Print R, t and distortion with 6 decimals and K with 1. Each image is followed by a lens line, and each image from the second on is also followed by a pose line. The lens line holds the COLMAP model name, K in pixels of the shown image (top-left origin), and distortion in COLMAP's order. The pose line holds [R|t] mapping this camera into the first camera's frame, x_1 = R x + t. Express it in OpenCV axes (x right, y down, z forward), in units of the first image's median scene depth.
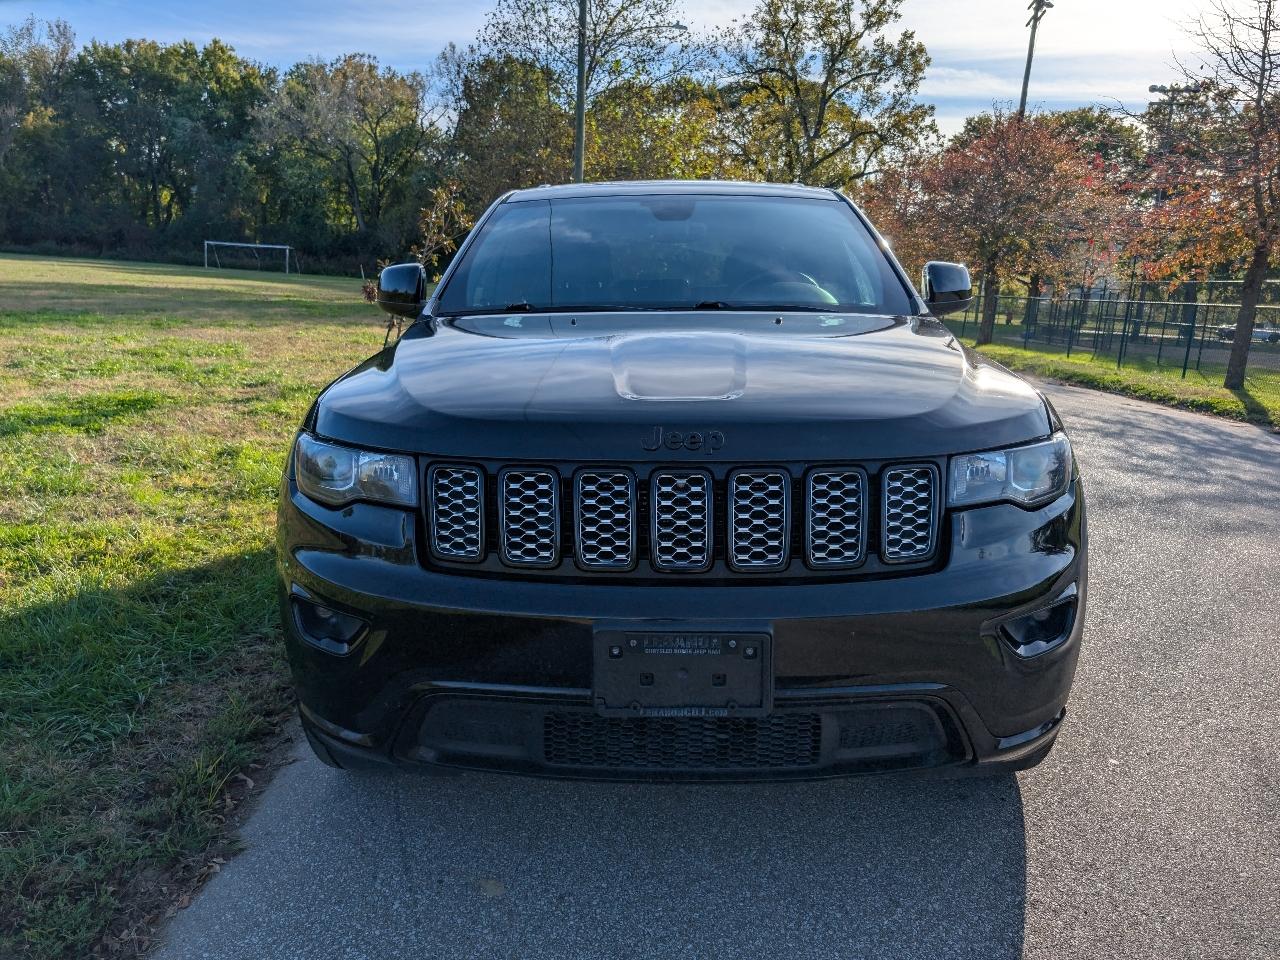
lens RADIAL K [[936.5, 0, 634.9], [0, 936.5, 483.3], [0, 0, 1]] dist [0.010020, -0.010176]
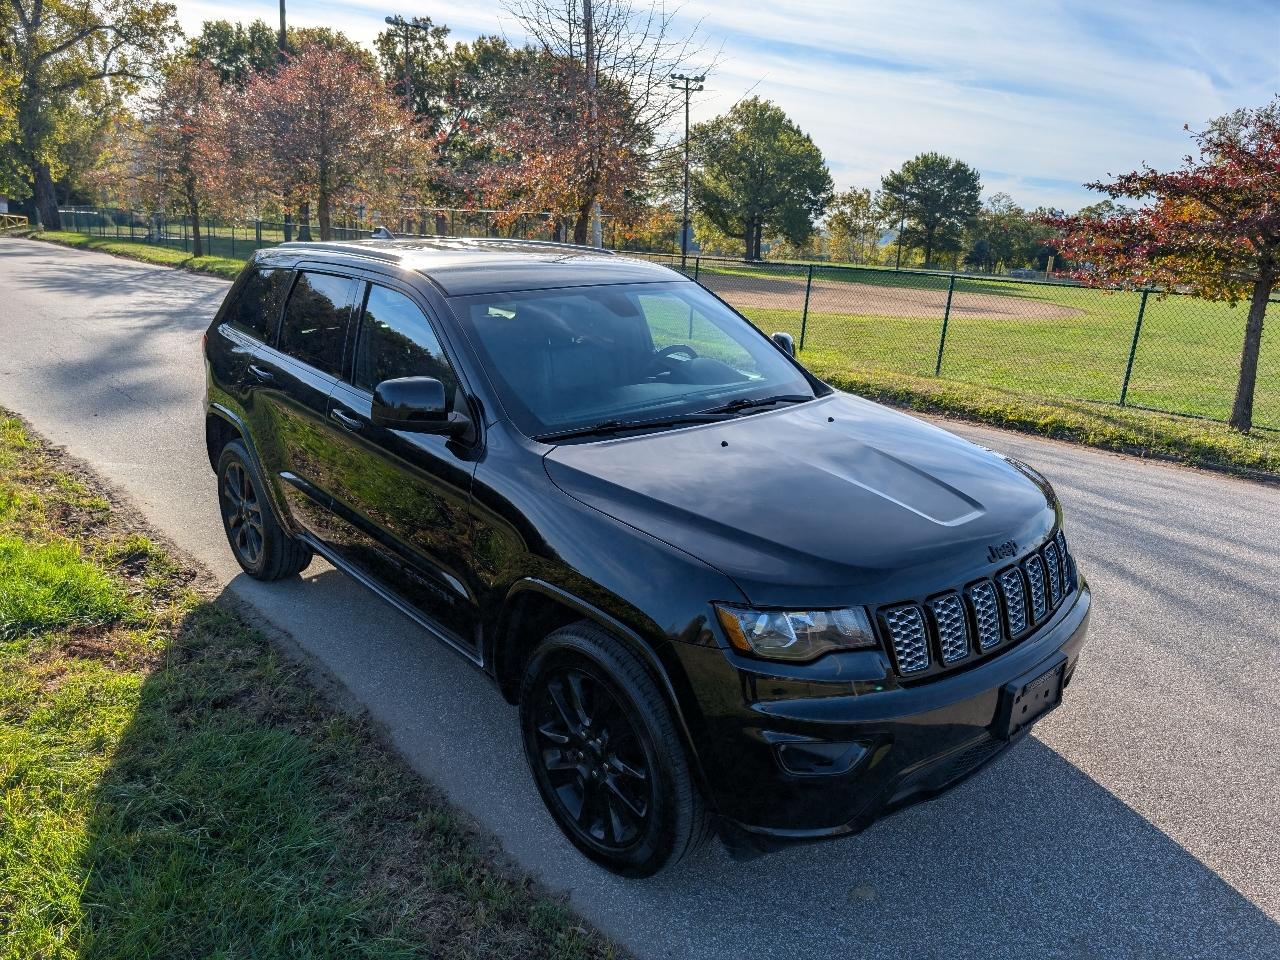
lens RADIAL K [[913.4, 0, 639.5], [0, 913.4, 483.8], [0, 0, 1]] dist [0.001919, 0.005320]
pose [[0.733308, -0.193342, 0.651826, -0.140432], [0.129911, 0.980896, 0.144798, -0.046909], [-0.667369, -0.021502, 0.744416, 0.031549]]
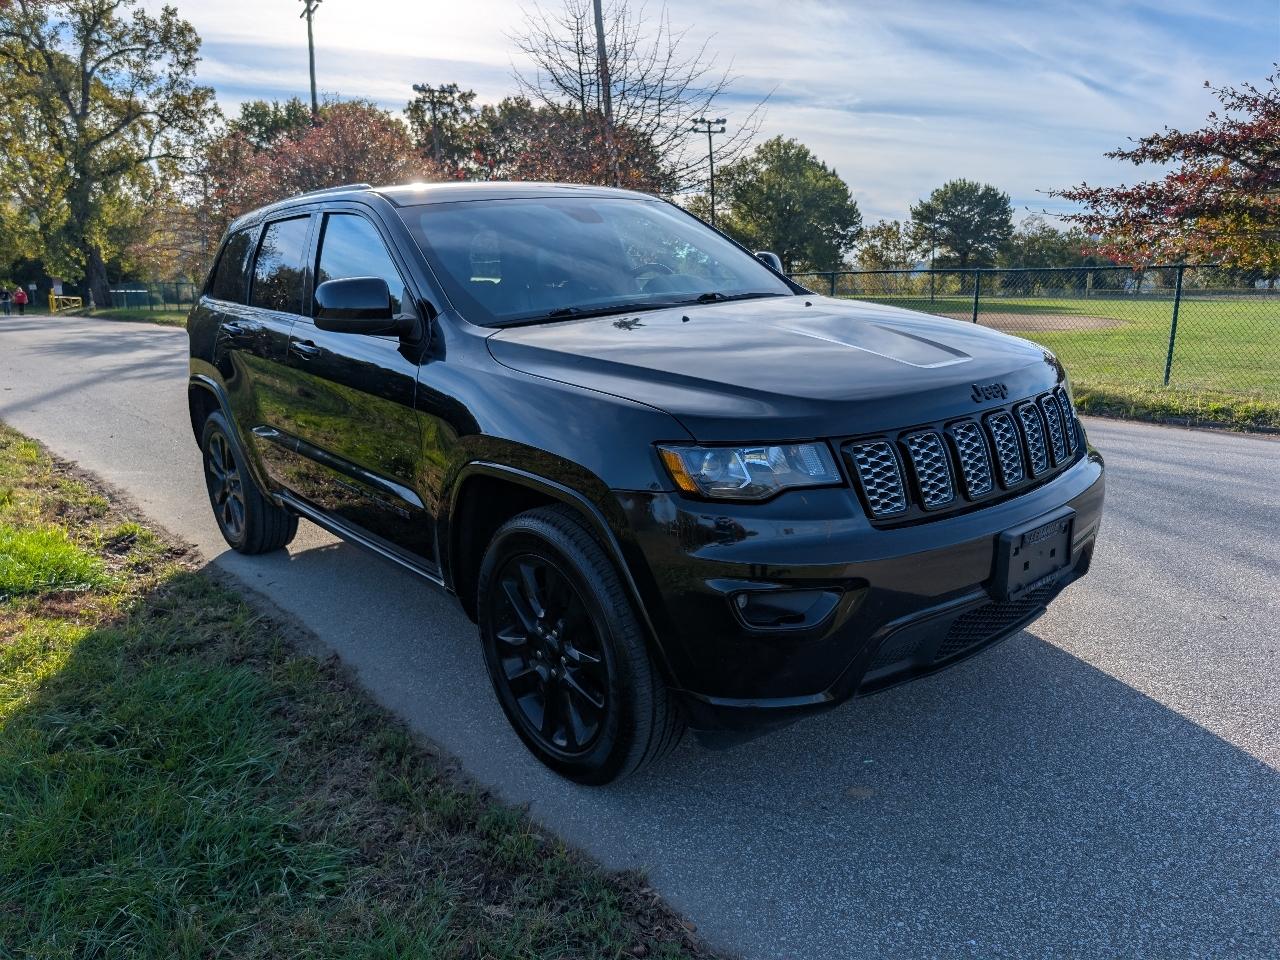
lens RADIAL K [[914.2, 0, 638.3], [0, 914.2, 486.5], [0, 0, 1]] dist [0.010022, -0.006671]
pose [[0.755303, -0.201274, 0.623704, -0.125611], [0.186718, 0.978319, 0.089596, -0.013174], [-0.628215, 0.048785, 0.776509, 0.032124]]
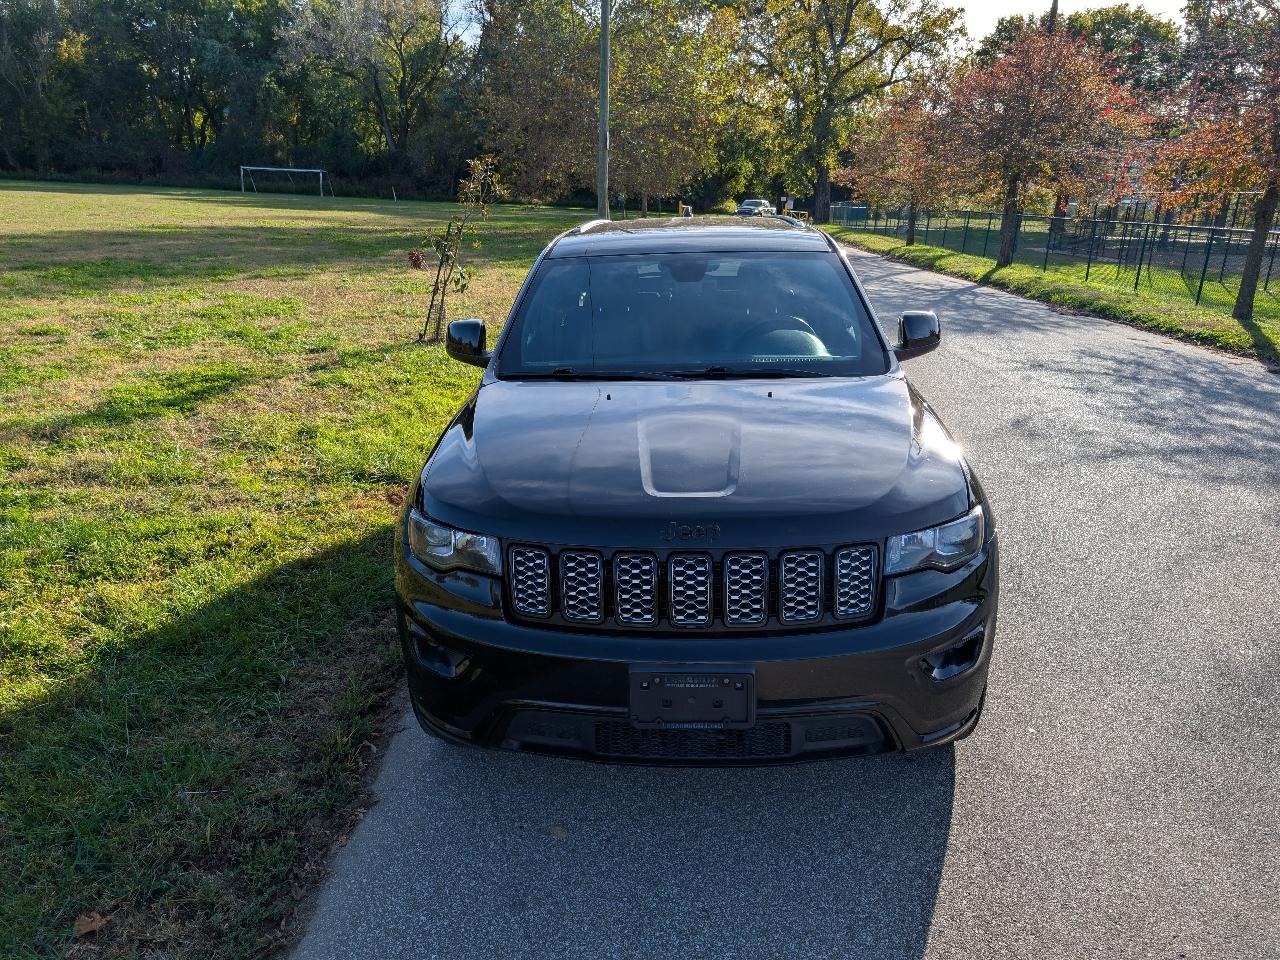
lens RADIAL K [[905.7, 0, 630.2], [0, 905.7, 485.0], [0, 0, 1]] dist [0.009282, -0.007216]
pose [[0.999198, -0.012157, -0.038158, 0.001379], [0.015866, 0.995015, 0.098454, -0.026883], [0.036771, -0.098981, 0.994410, -0.036039]]
